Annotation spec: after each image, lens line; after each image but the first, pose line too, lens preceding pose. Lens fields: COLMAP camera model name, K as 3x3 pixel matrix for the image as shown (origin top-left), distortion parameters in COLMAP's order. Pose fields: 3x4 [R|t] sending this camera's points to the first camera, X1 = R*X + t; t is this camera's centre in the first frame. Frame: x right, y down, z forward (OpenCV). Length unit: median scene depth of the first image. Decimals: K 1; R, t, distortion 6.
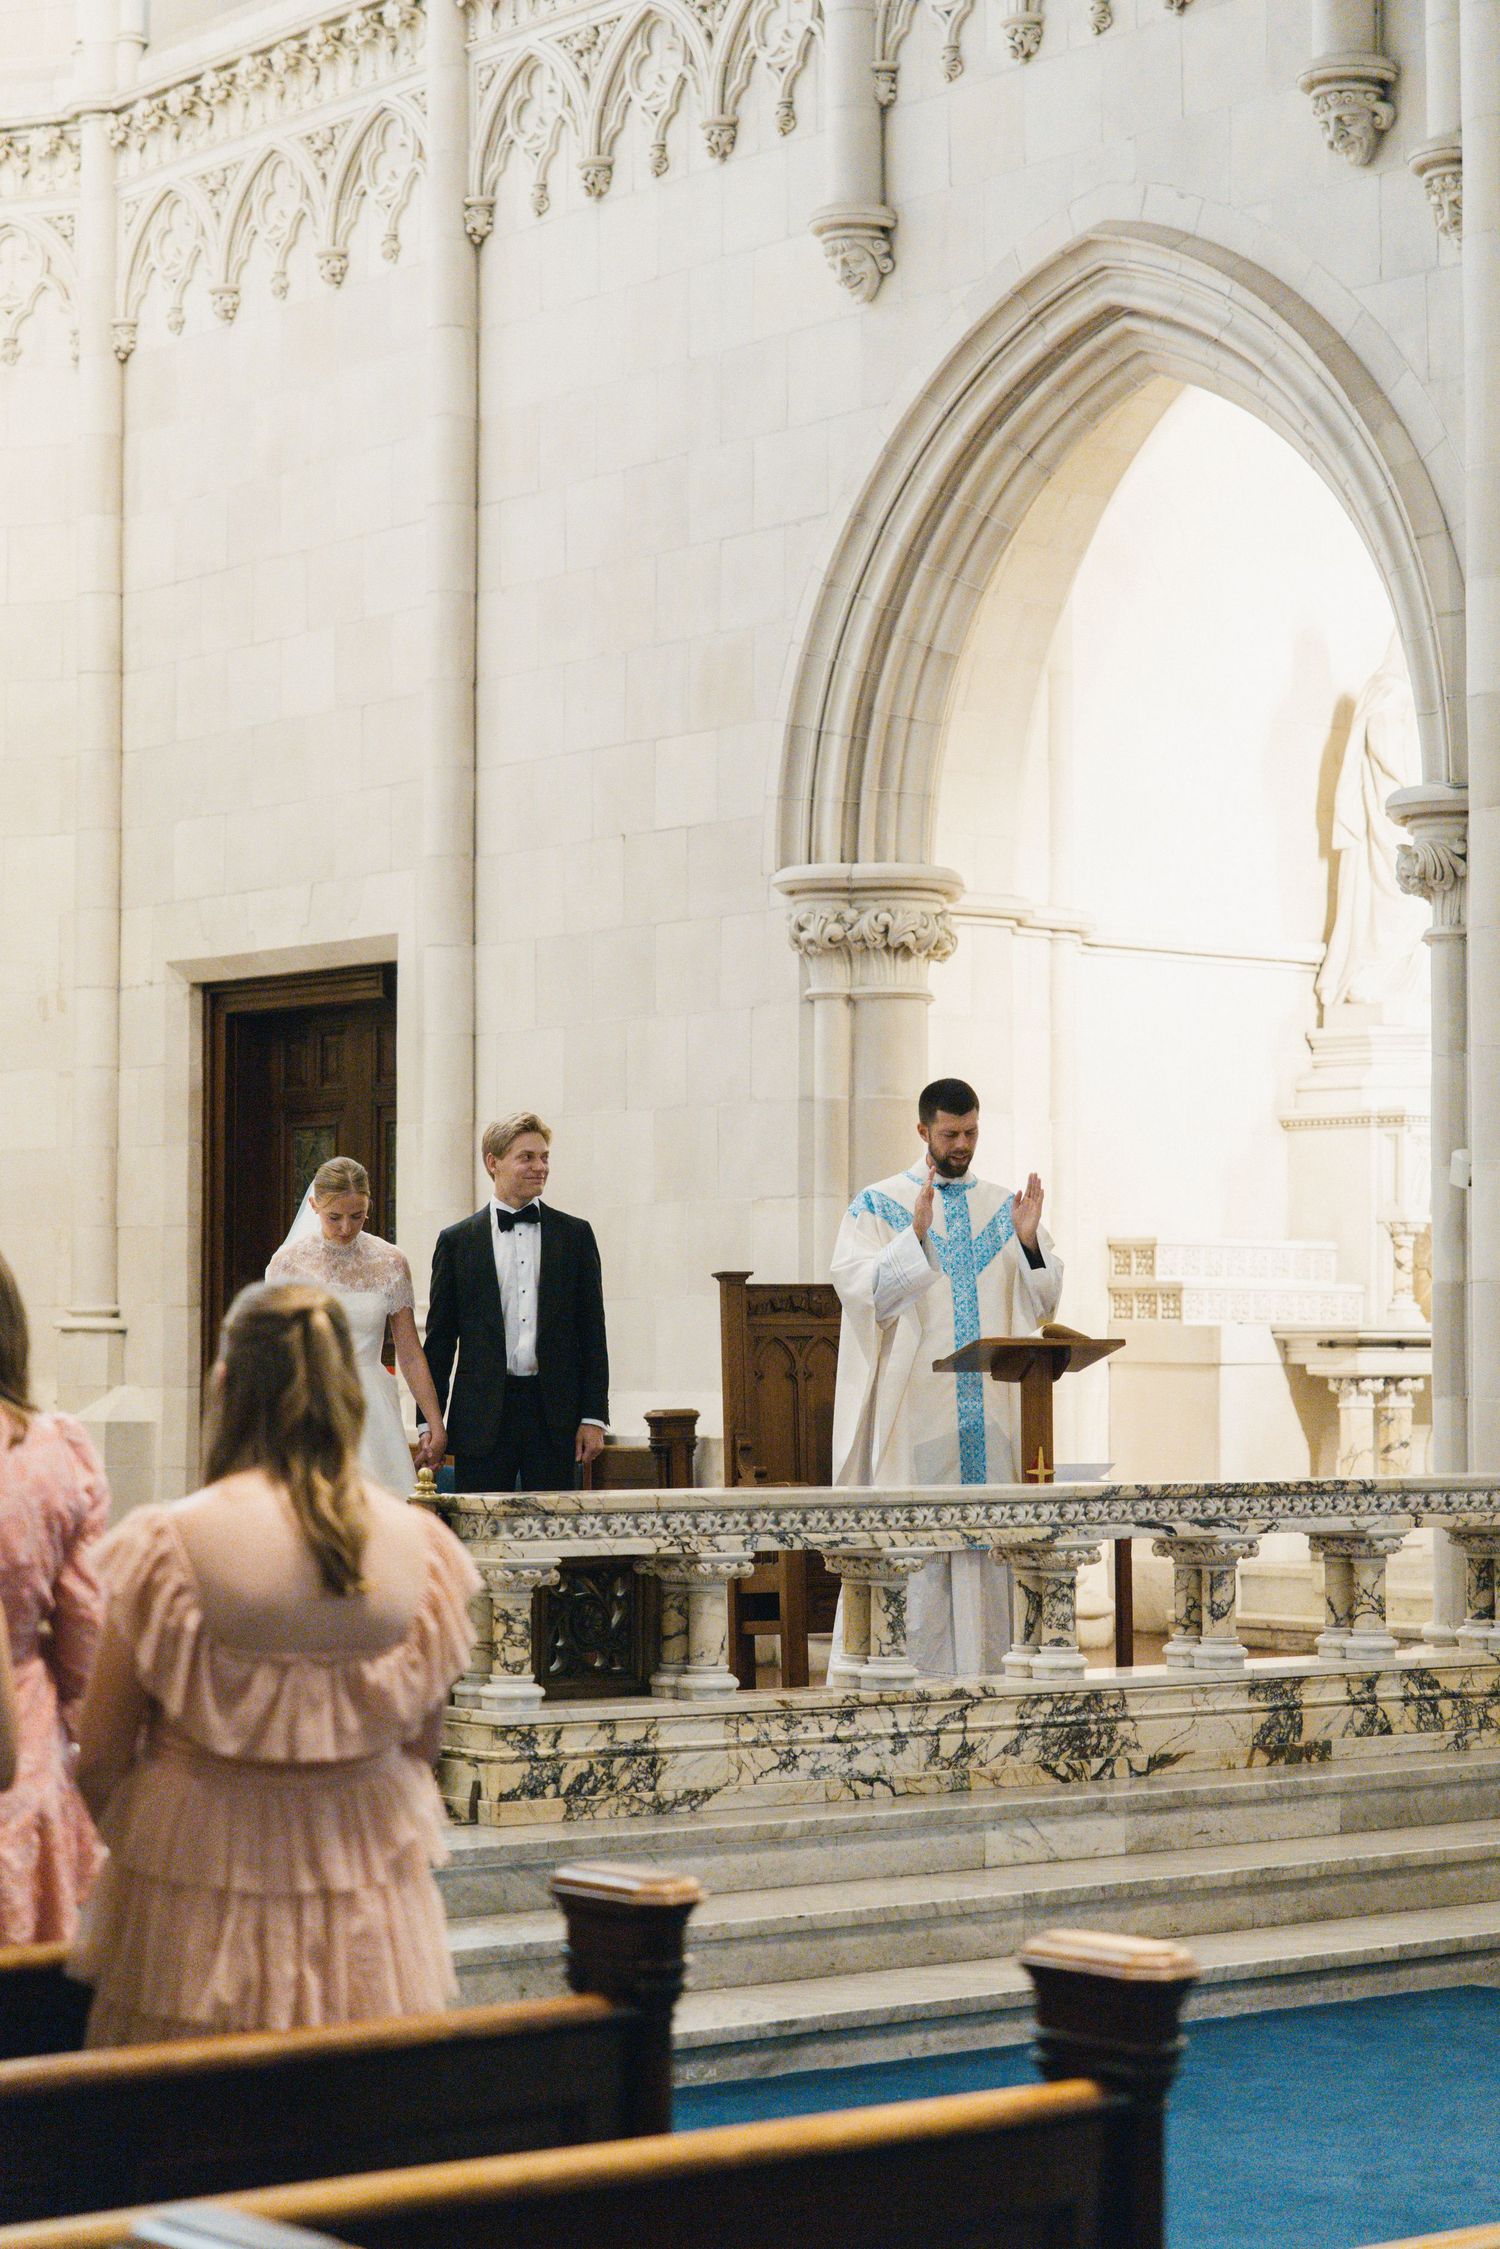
lens RADIAL K [[4463.7, 0, 745.7], [0, 4463.7, 1135.9], [0, 0, 1]] dist [0.022131, -0.468915]
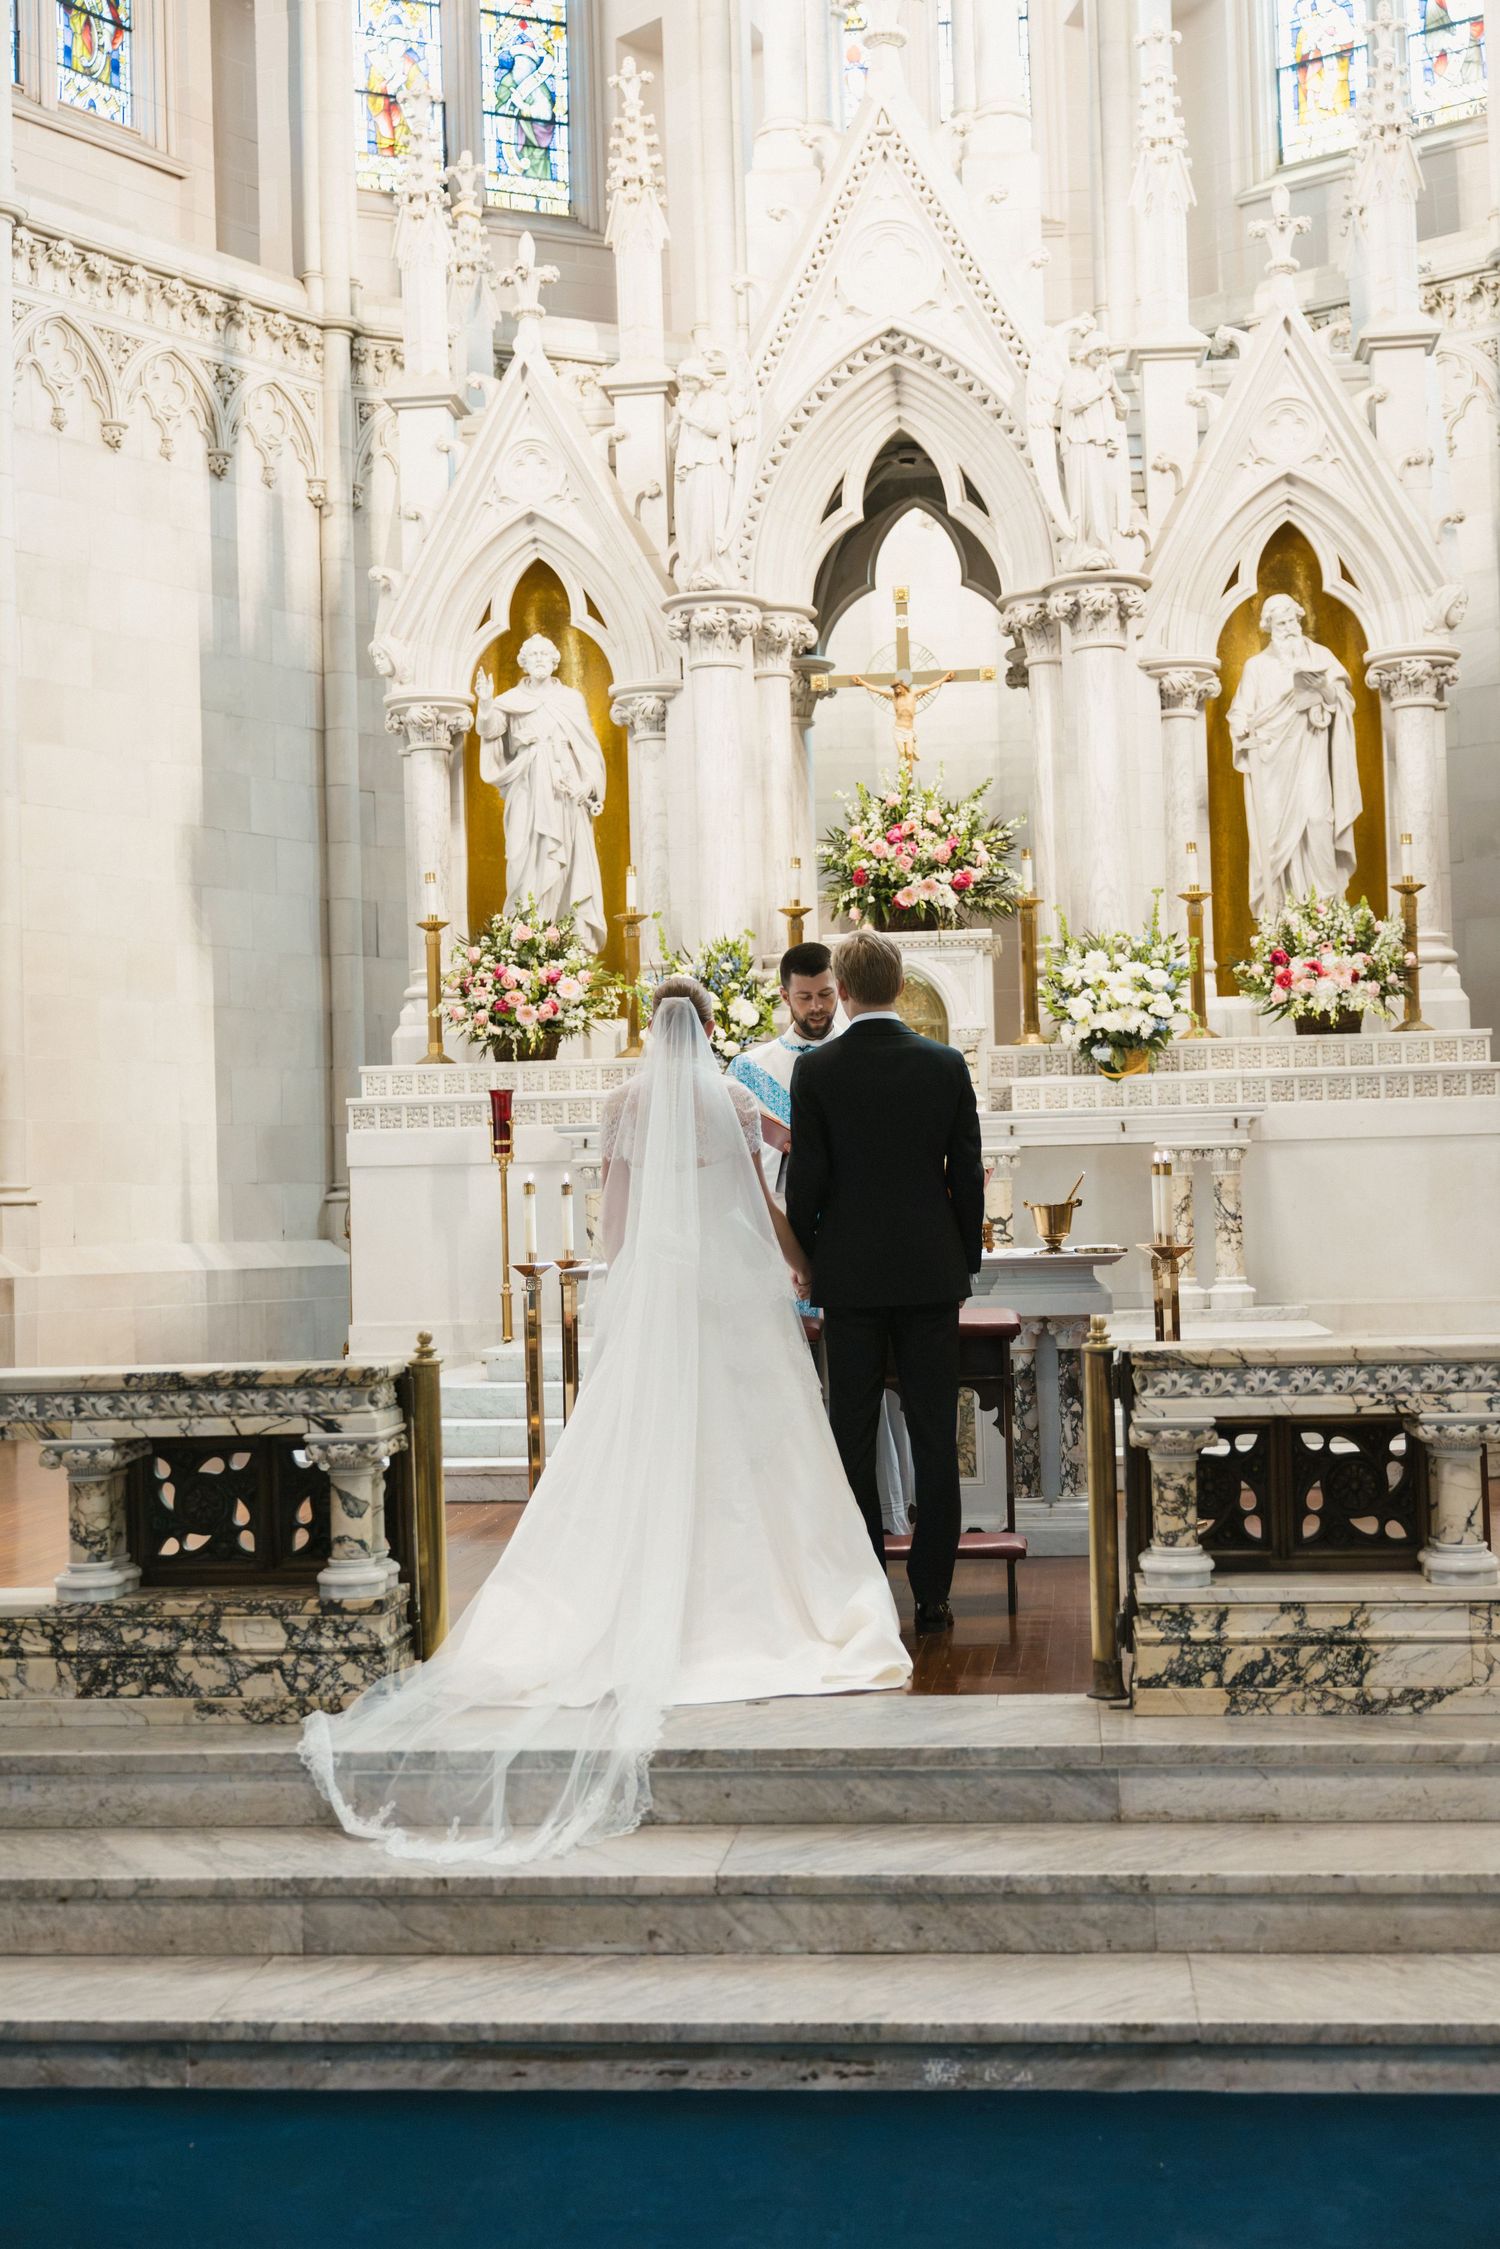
lens RADIAL K [[2761.3, 0, 754.6], [0, 2761.3, 1117.2], [0, 0, 1]] dist [-0.009626, 0.052626]
pose [[0.700833, -0.044771, -0.711919, 0.198440], [0.064074, 0.997945, 0.000318, 0.019864], [0.710442, -0.045838, 0.702262, 0.380434]]
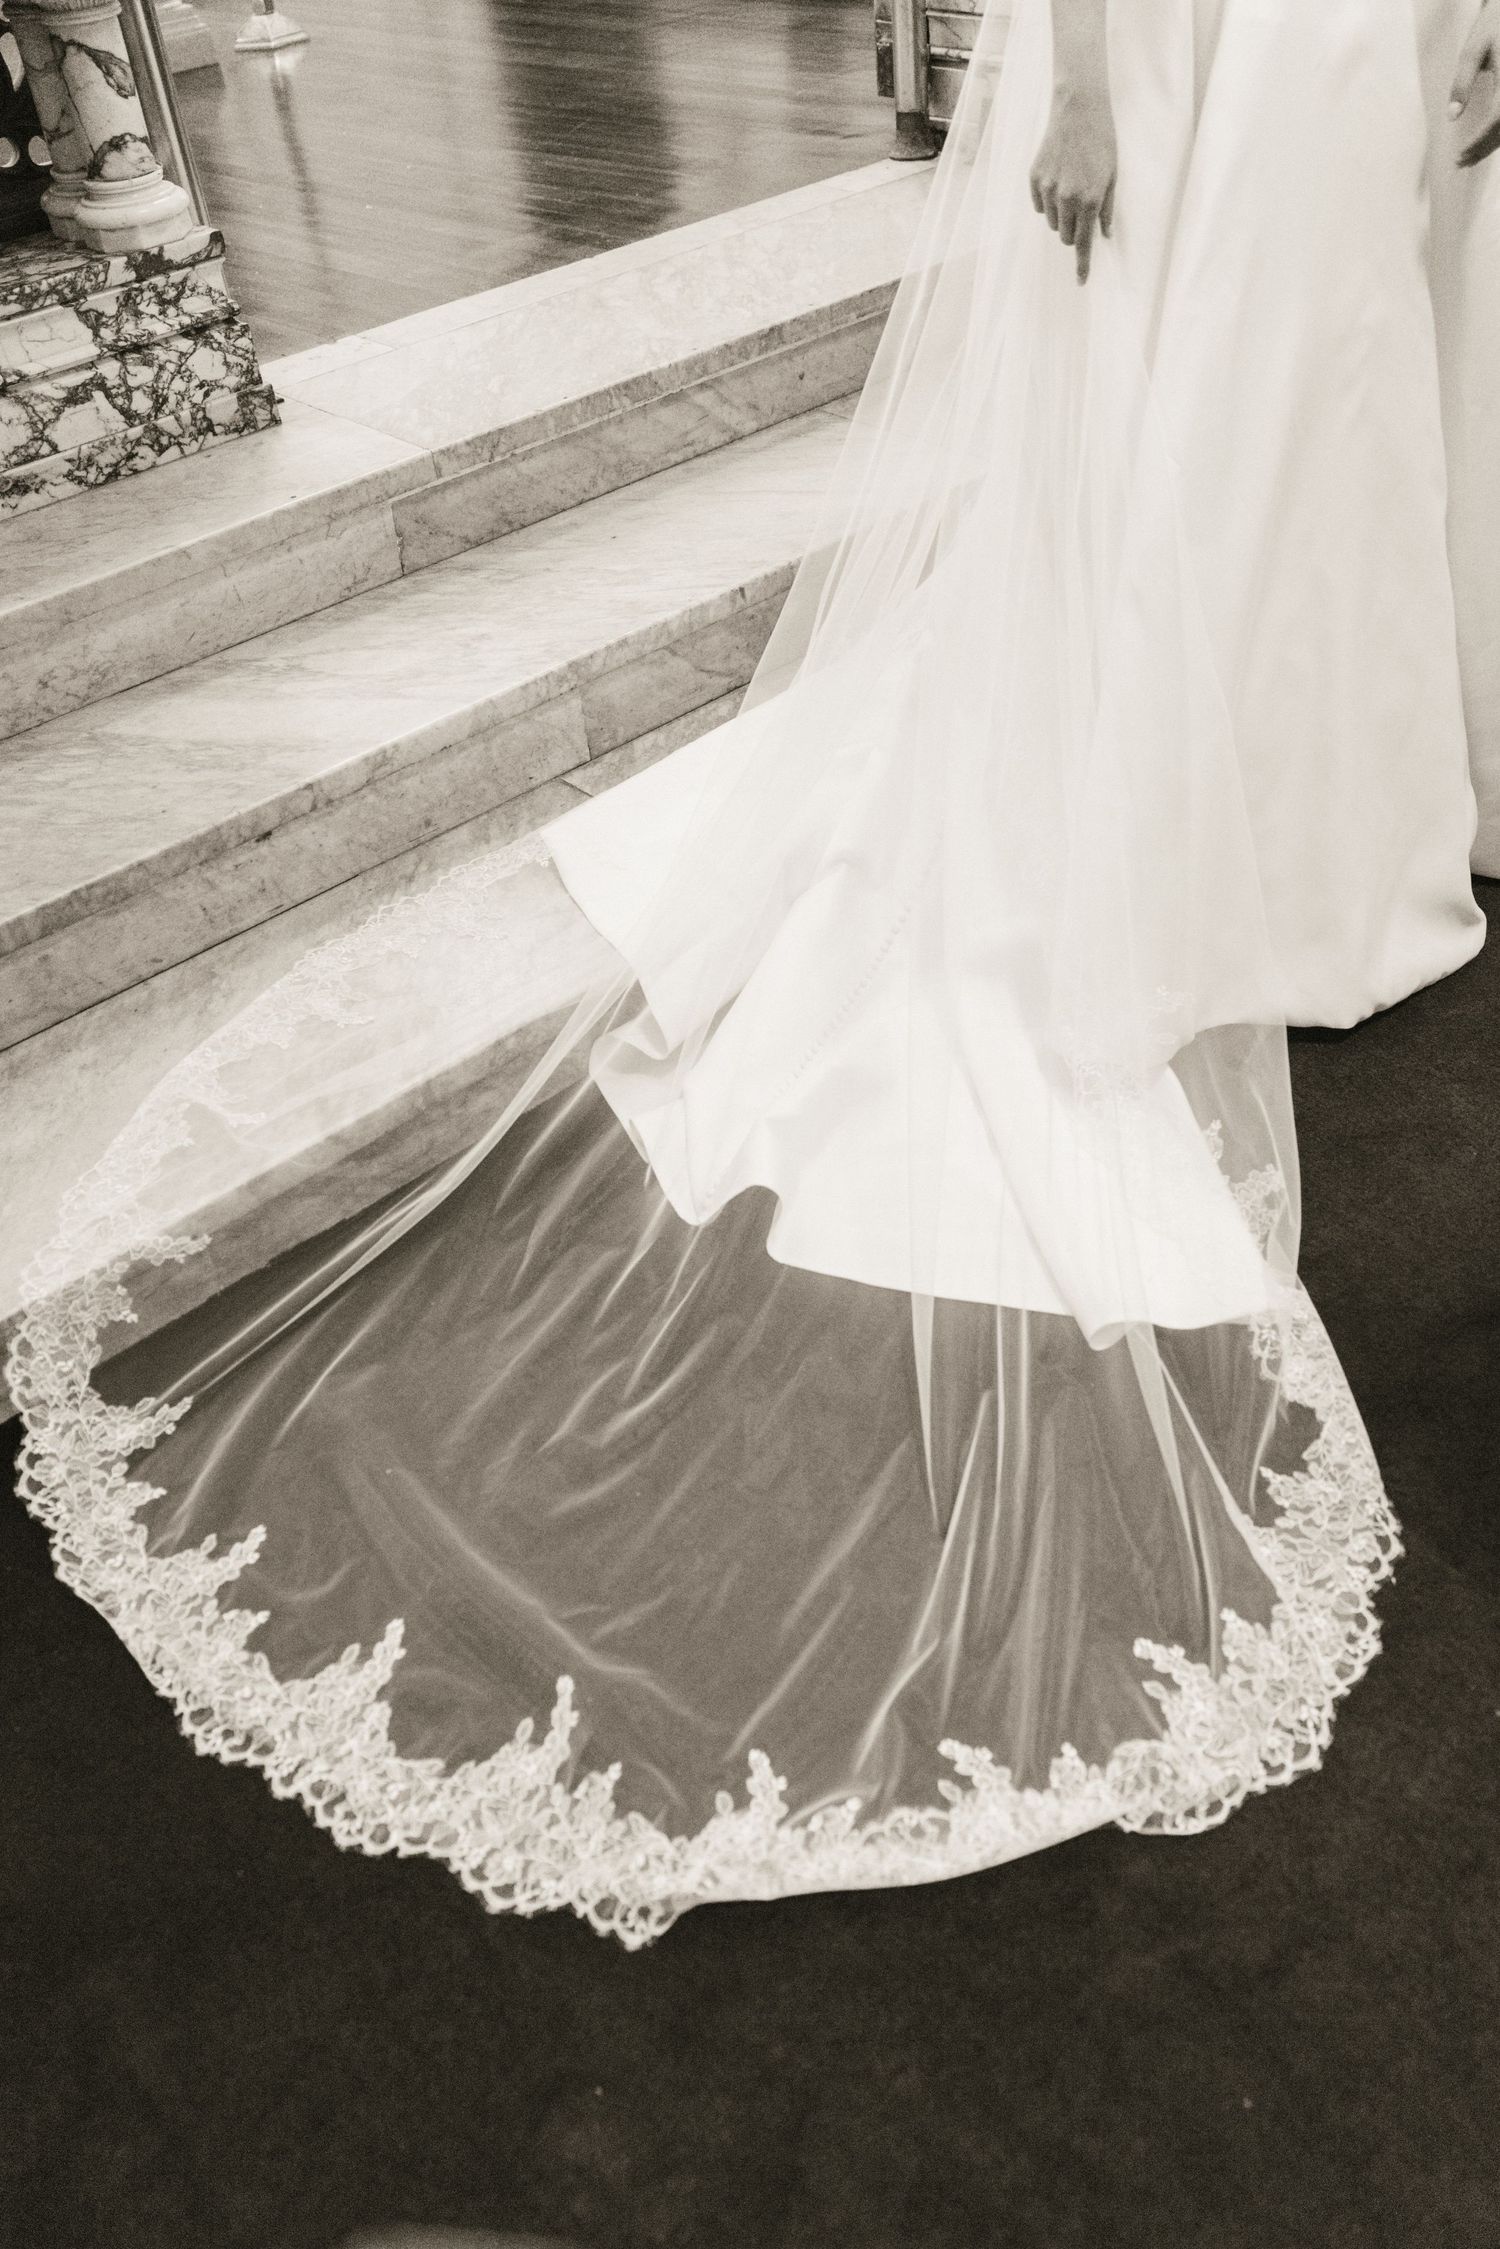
lens RADIAL K [[1915.9, 0, 750.0], [0, 1915.9, 1124.5], [0, 0, 1]] dist [0.000952, -0.003912]
pose [[0.994524, -0.099877, -0.030780, -0.074772], [0.095173, 0.743793, 0.661600, 0.035520], [-0.043184, -0.660906, 0.749225, 0.431579]]
